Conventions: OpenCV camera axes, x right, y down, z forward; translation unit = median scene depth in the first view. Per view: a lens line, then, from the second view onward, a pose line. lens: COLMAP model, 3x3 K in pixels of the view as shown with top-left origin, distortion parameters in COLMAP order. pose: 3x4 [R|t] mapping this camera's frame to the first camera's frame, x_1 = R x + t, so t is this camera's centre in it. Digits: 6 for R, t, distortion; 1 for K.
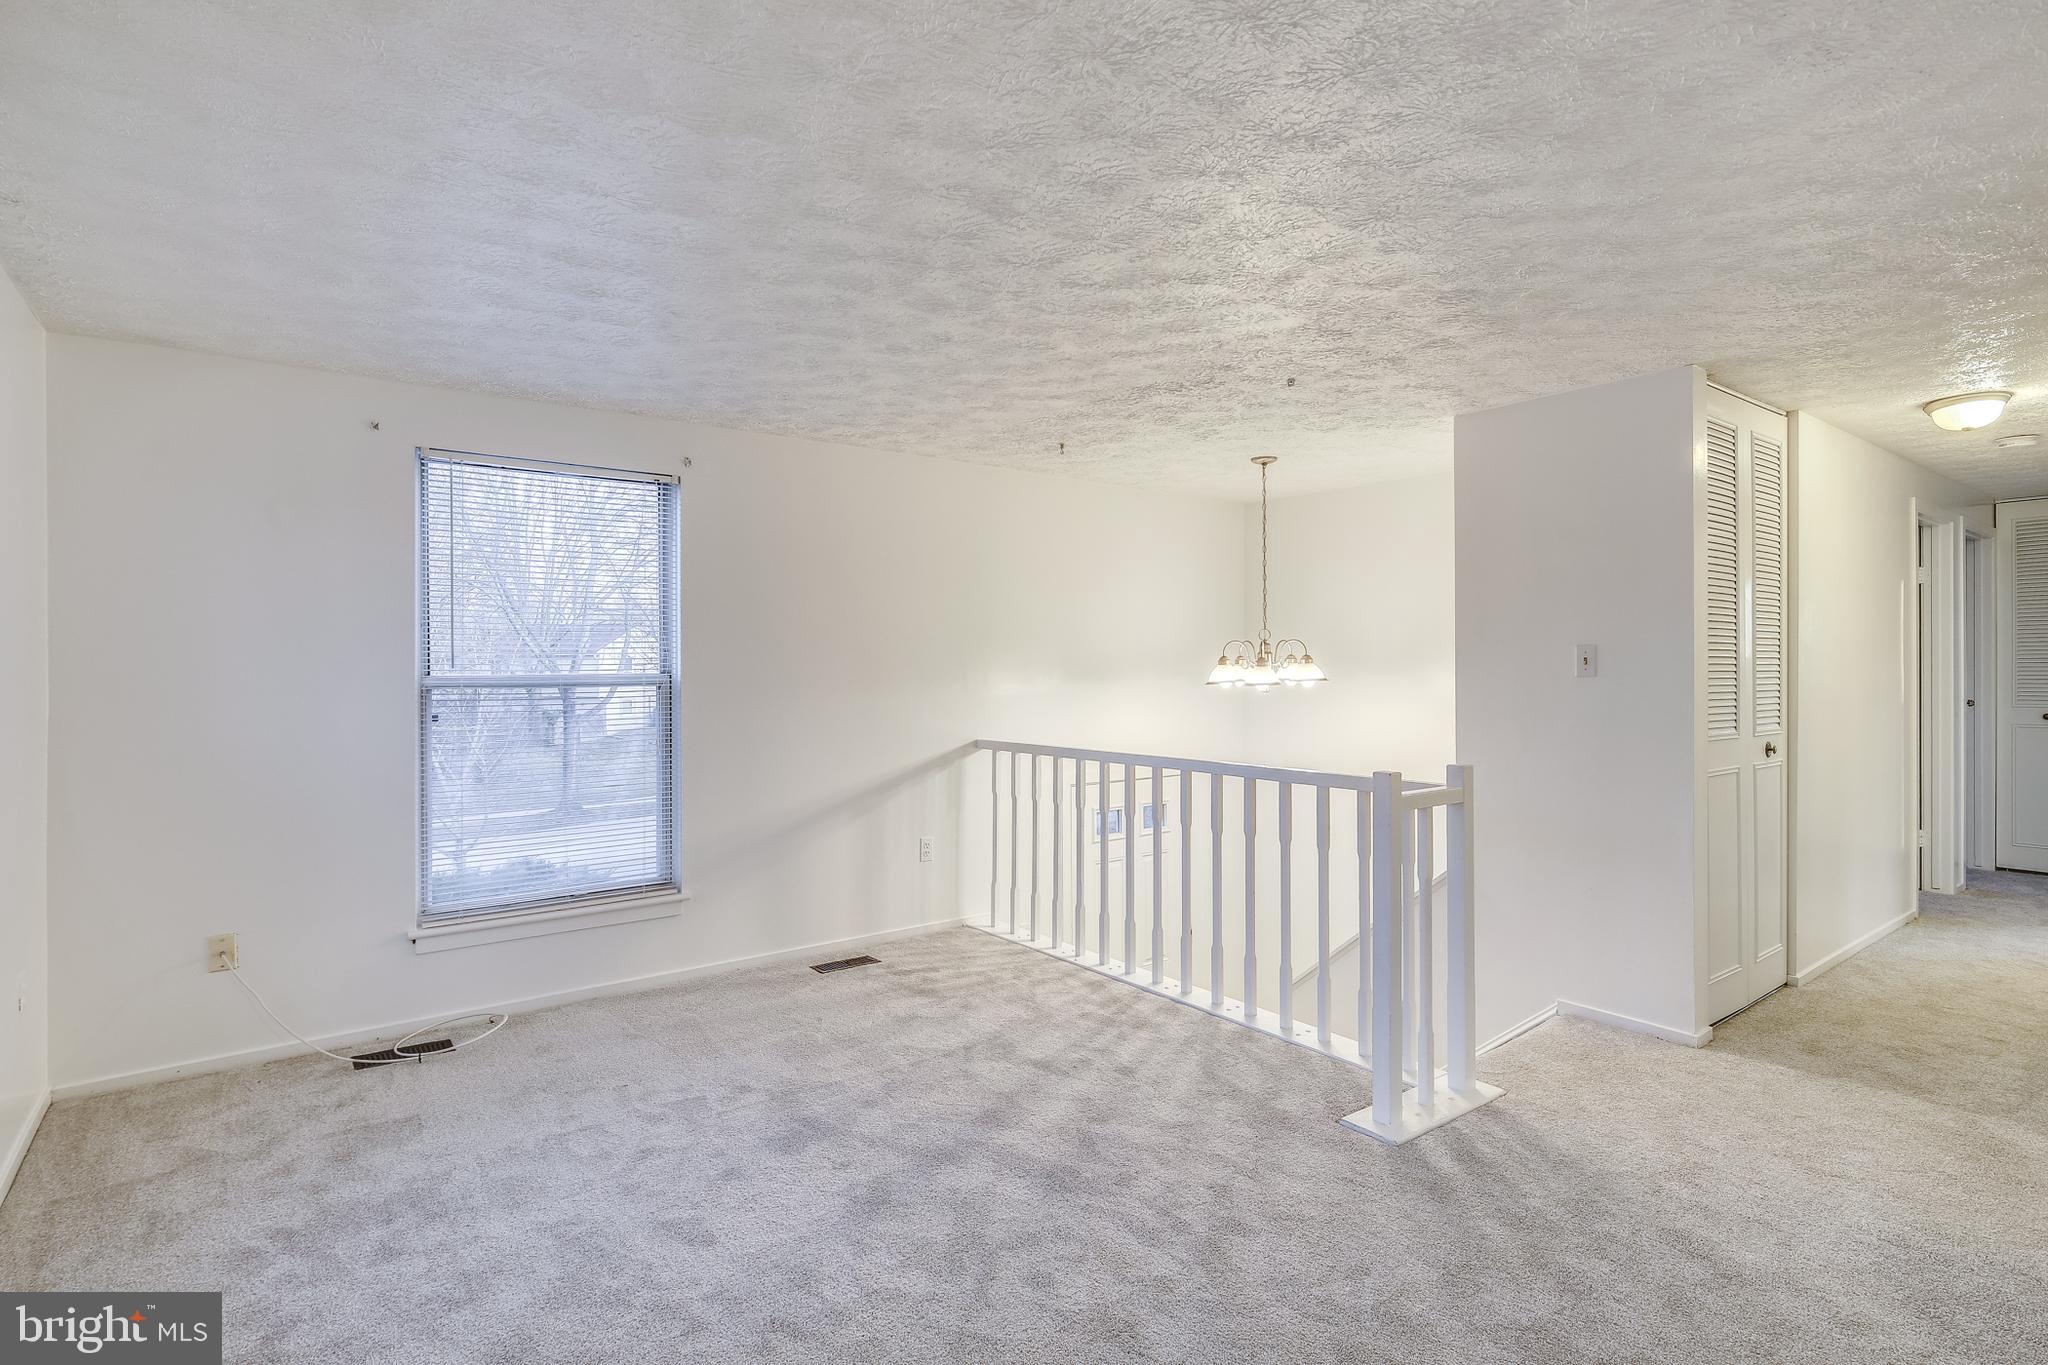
lens RADIAL K [[1040.4, 0, 1052.1], [0, 1040.4, 665.1], [0, 0, 1]] dist [0.022429, 0.000308]
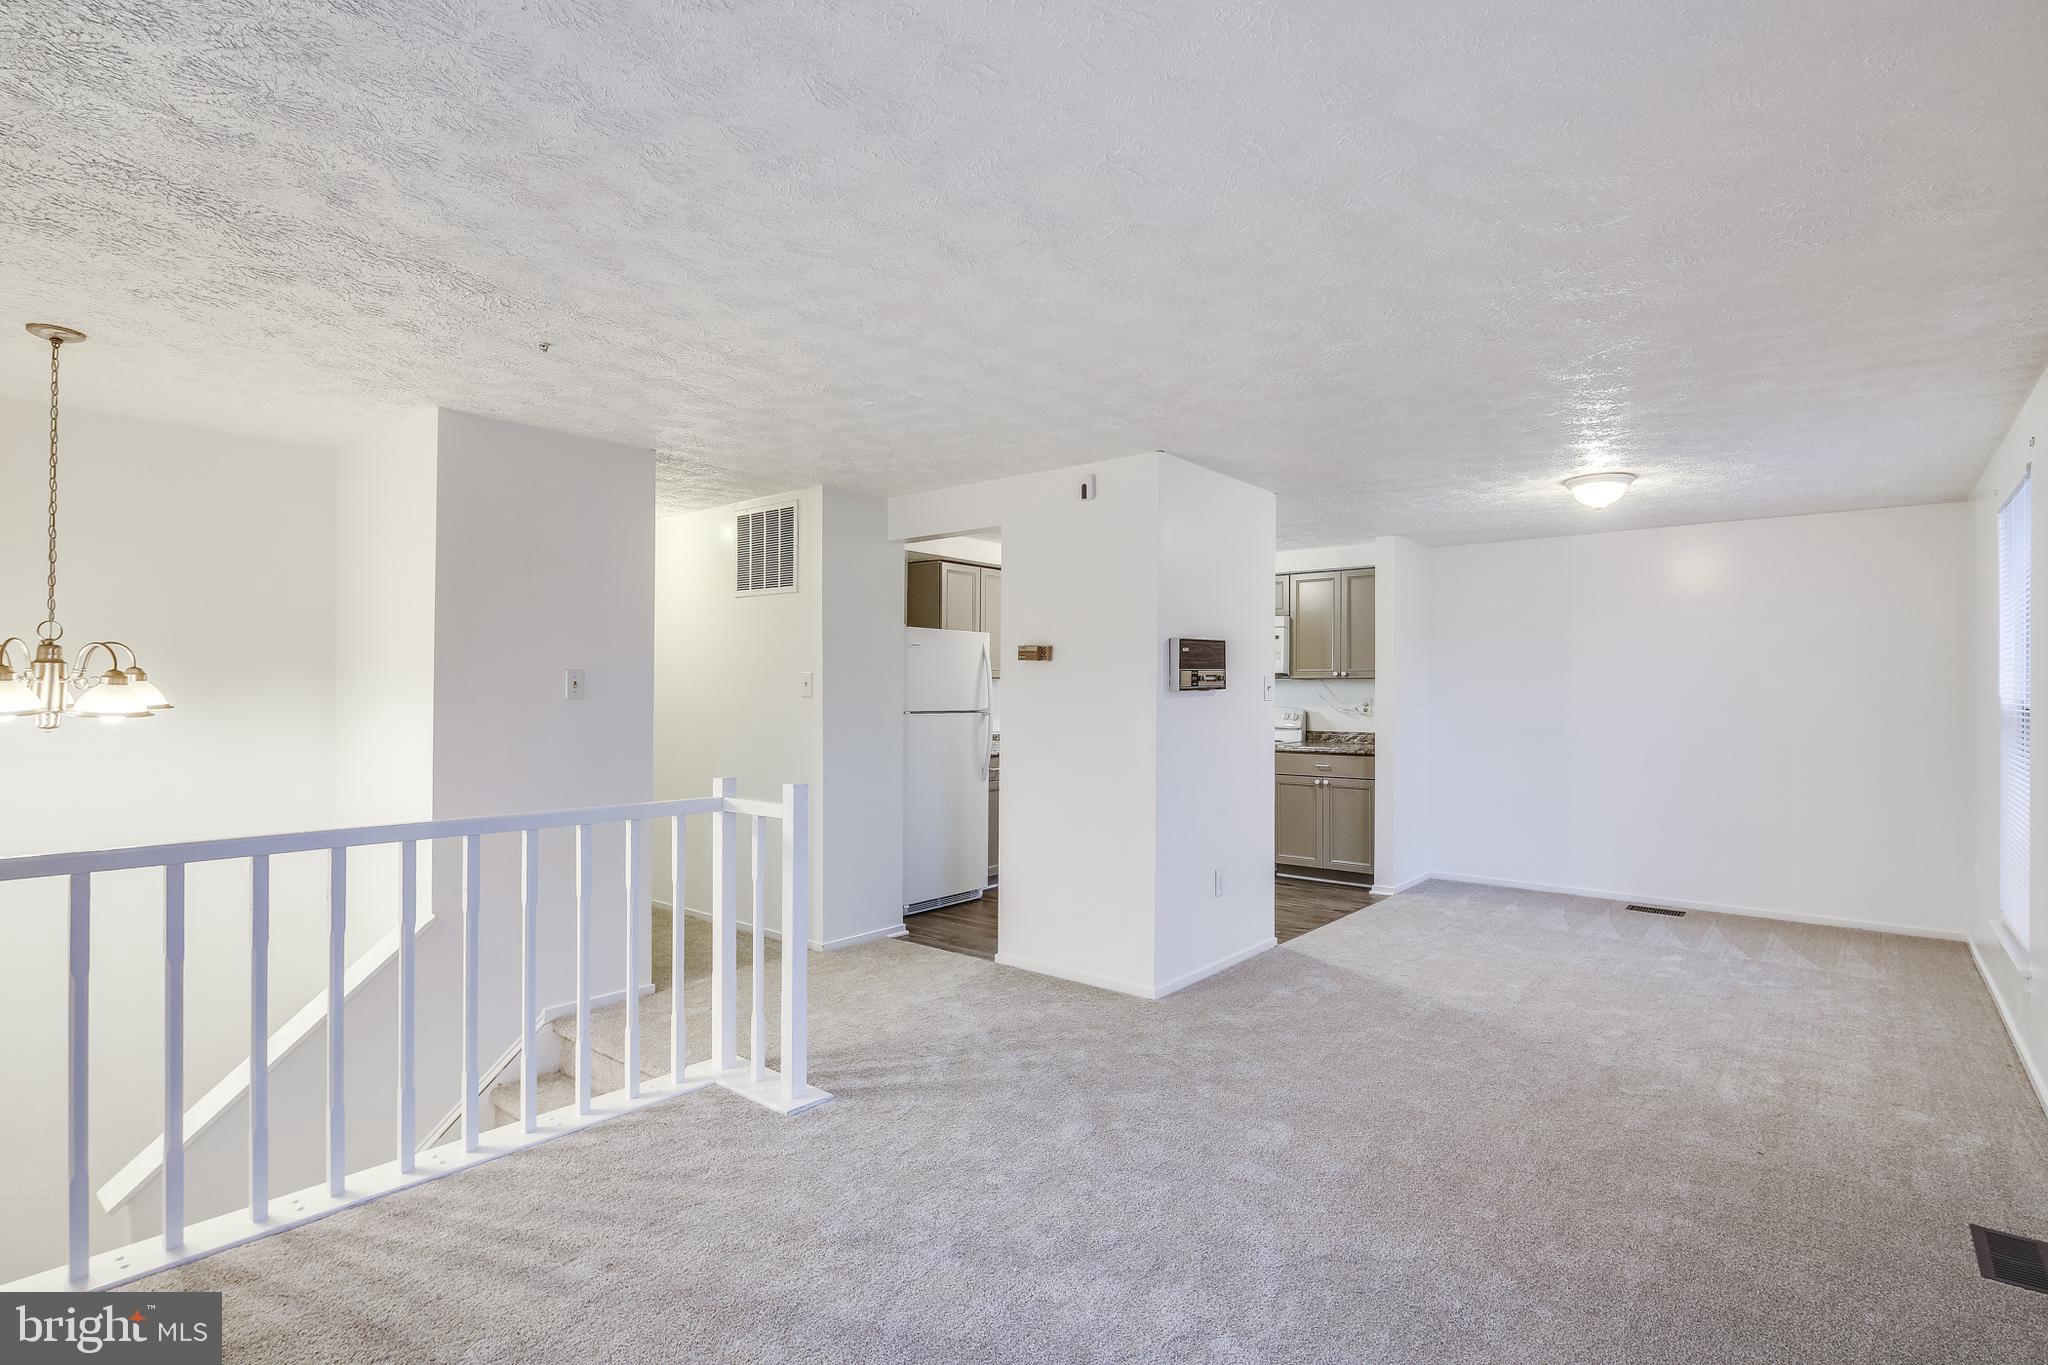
lens RADIAL K [[1000.1, 0, 1017.2], [0, 1000.1, 706.6], [0, 0, 1]] dist [0.000611, 0.000045]
pose [[-0.199335, -0.012112, 0.979857, -0.539485], [-0.006029, 0.999920, 0.011134, 0.004111], [-0.979913, -0.003688, -0.199392, 0.686433]]
